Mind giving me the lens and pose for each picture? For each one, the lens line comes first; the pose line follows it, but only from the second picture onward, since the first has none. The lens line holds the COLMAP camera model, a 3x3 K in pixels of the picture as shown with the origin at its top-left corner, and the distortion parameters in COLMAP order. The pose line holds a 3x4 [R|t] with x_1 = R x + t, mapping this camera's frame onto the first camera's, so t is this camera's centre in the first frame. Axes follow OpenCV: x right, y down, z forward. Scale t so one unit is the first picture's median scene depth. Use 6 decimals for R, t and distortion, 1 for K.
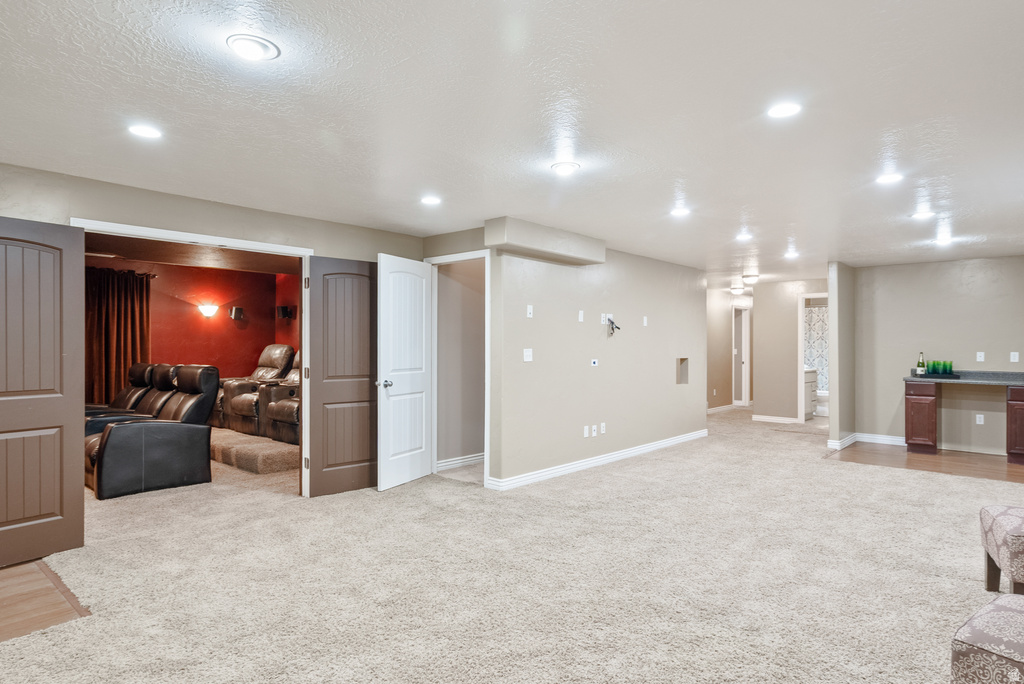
lens RADIAL K [[587.6, 0, 512.8], [0, 587.6, 343.8], [0, 0, 1]] dist [-0.030451, -0.000580]
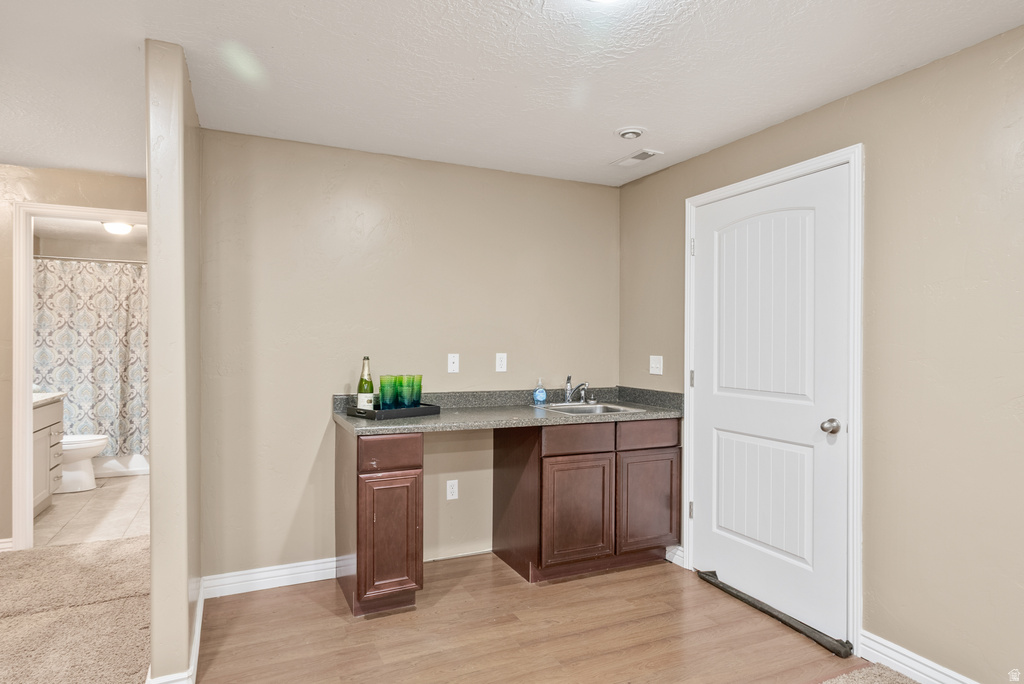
lens RADIAL K [[587.6, 0, 513.0], [0, 587.6, 343.8], [0, 0, 1]] dist [-0.030451, -0.000580]
pose [[0.384574, -0.002163, 0.923092, 0.338864], [-0.004045, 0.999984, 0.004029, 0.003550], [-0.923085, -0.005283, 0.384559, 0.700315]]
